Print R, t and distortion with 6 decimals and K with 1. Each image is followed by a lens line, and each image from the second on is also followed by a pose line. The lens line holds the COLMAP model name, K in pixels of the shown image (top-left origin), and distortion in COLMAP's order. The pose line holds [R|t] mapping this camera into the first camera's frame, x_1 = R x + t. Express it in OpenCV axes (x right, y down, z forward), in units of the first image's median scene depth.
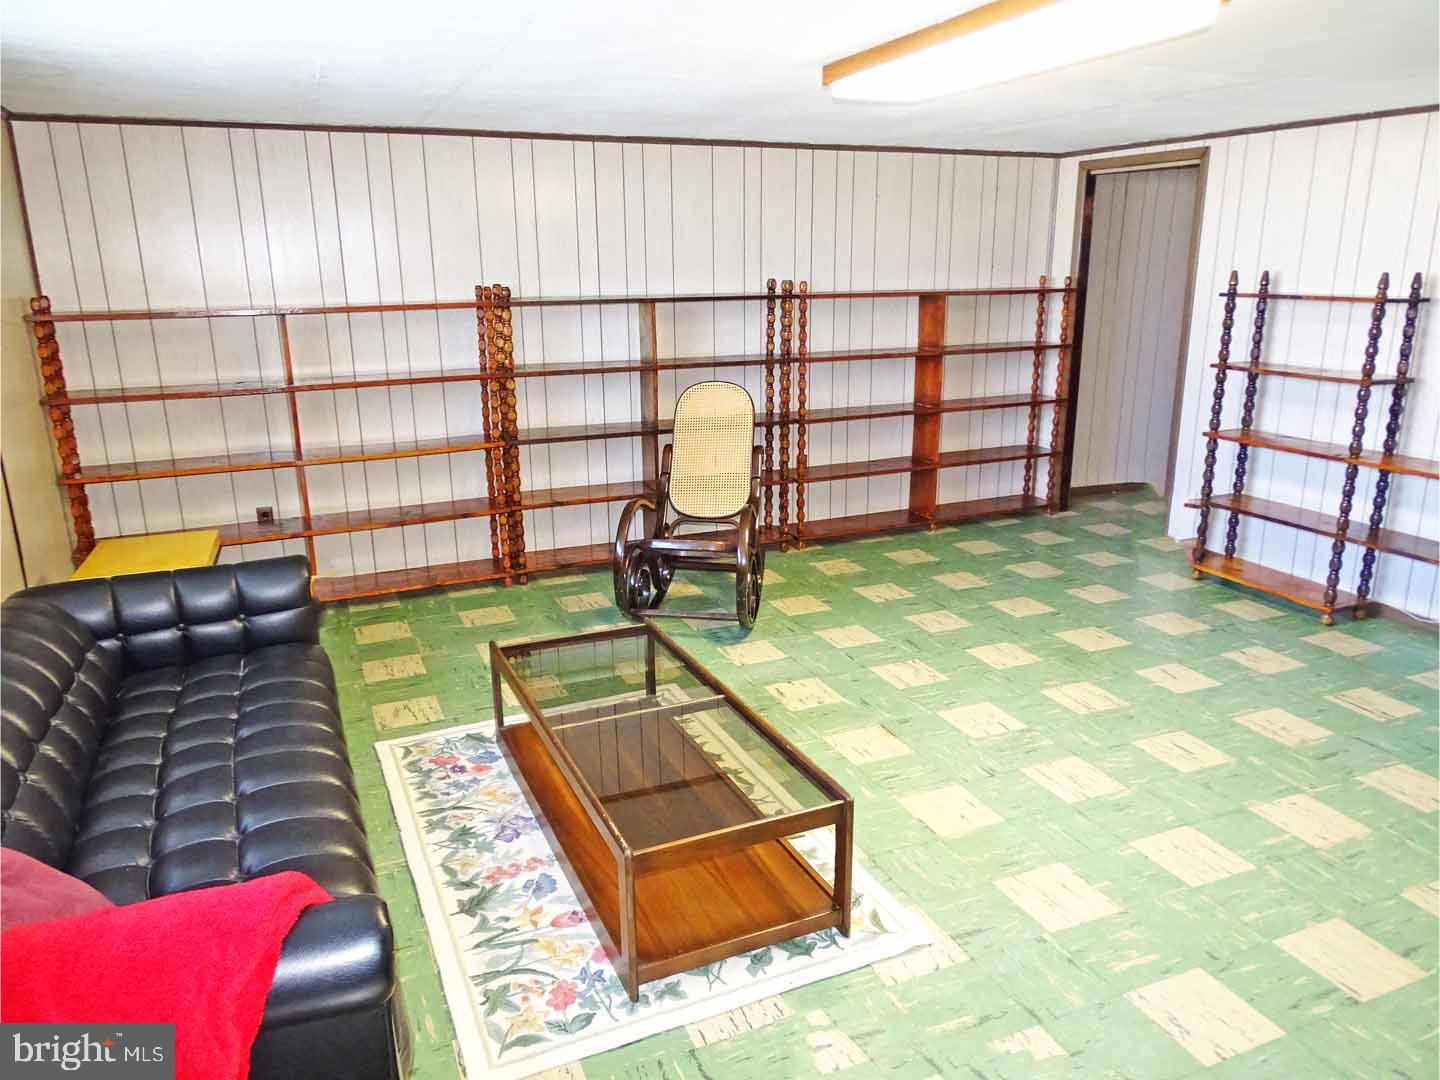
lens RADIAL K [[1031.9, 0, 710.4], [0, 1031.9, 547.4], [0, 0, 1]] dist [0.002052, -0.000157]
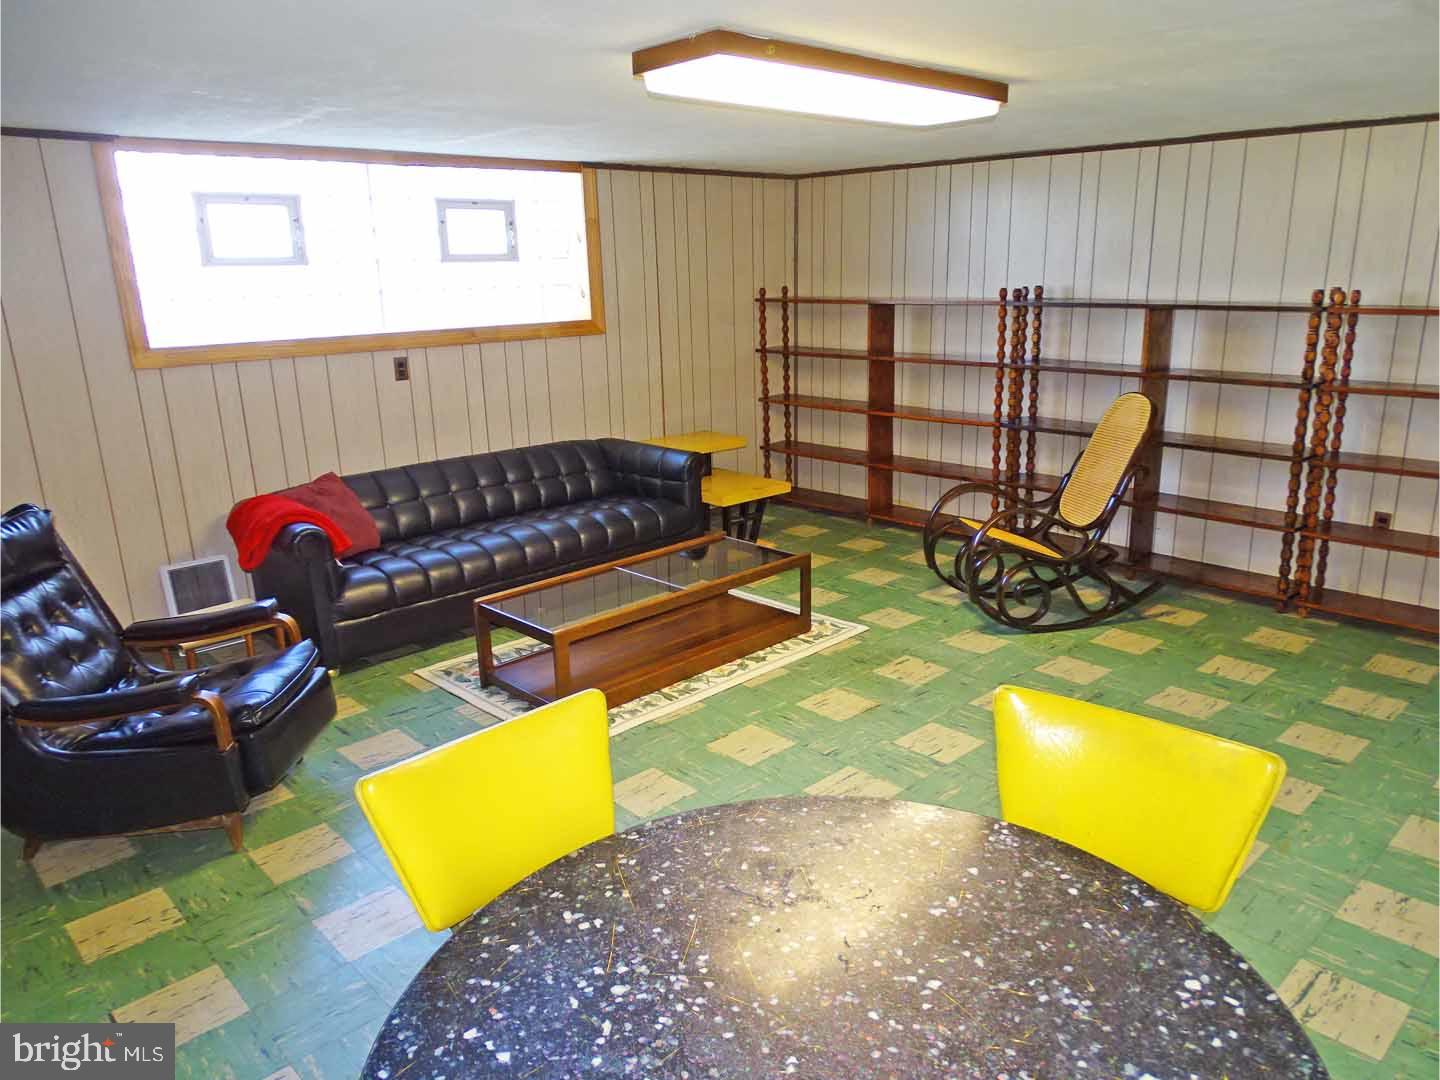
lens RADIAL K [[1031.9, 0, 744.2], [0, 1031.9, 552.3], [0, 0, 1]] dist [0.002052, -0.000157]
pose [[0.352491, 0.253261, -0.900894, 0.923050], [-0.241453, 0.954701, 0.173915, -0.116301], [0.904130, 0.156220, 0.397674, 0.370805]]
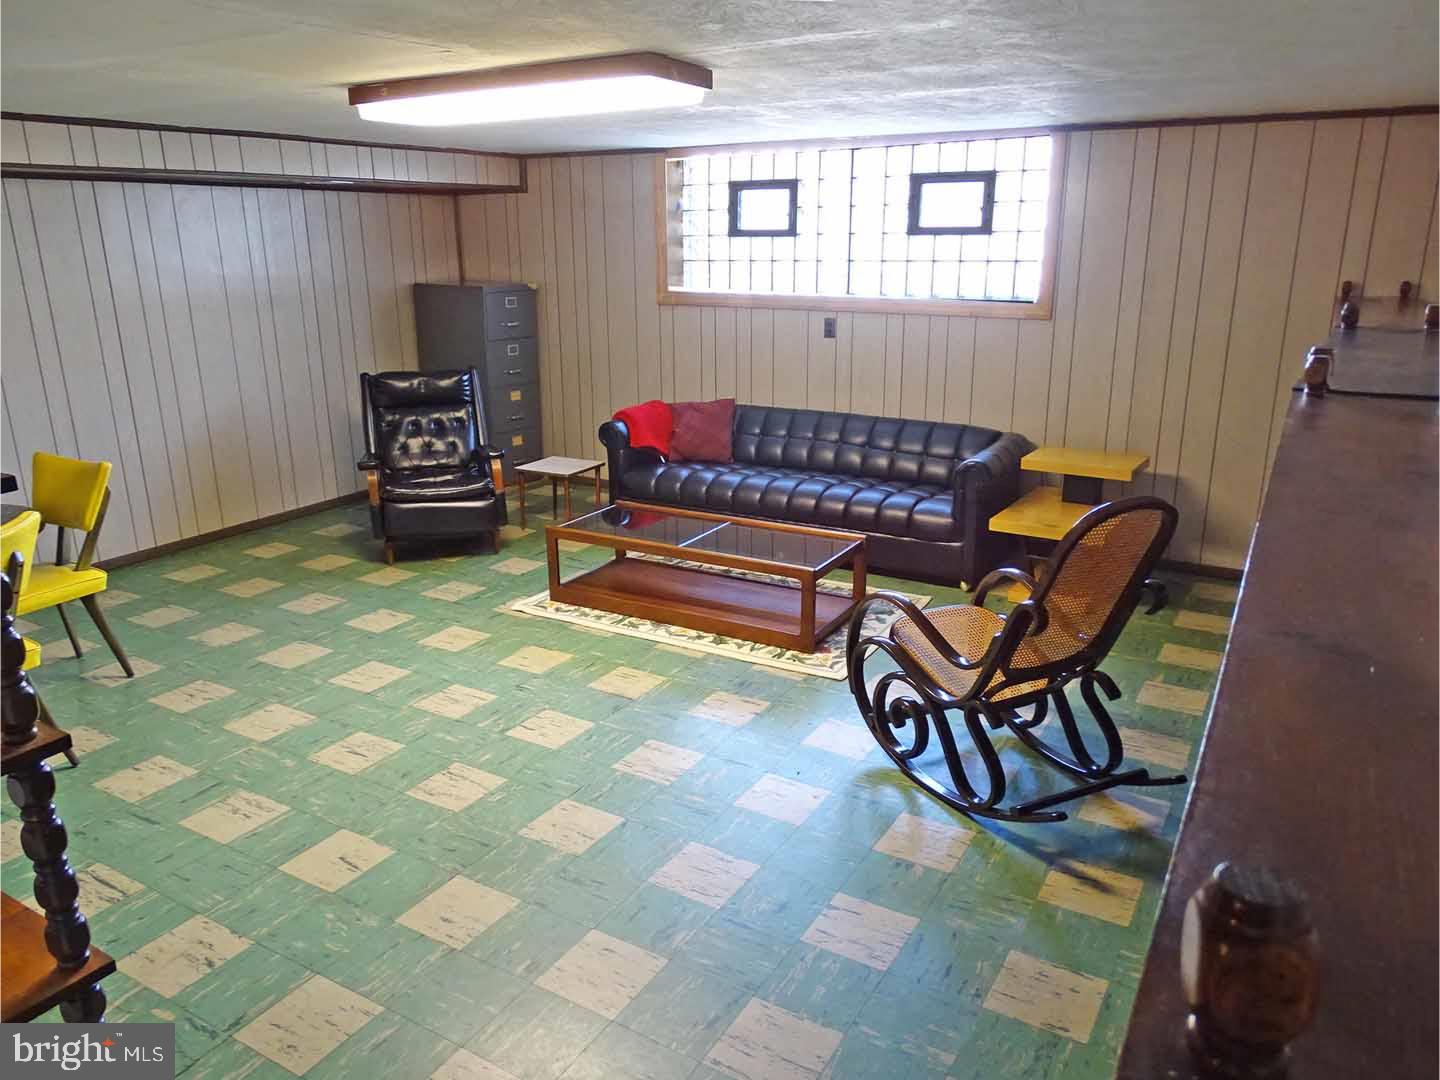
lens RADIAL K [[1031.9, 0, 677.0], [0, 1031.9, 563.1], [0, 0, 1]] dist [0.002052, -0.000157]
pose [[-0.828579, 0.181816, -0.529529, 0.587139], [-0.139686, 0.848758, 0.509997, -0.436323], [0.542167, 0.496540, -0.677866, 1.480237]]
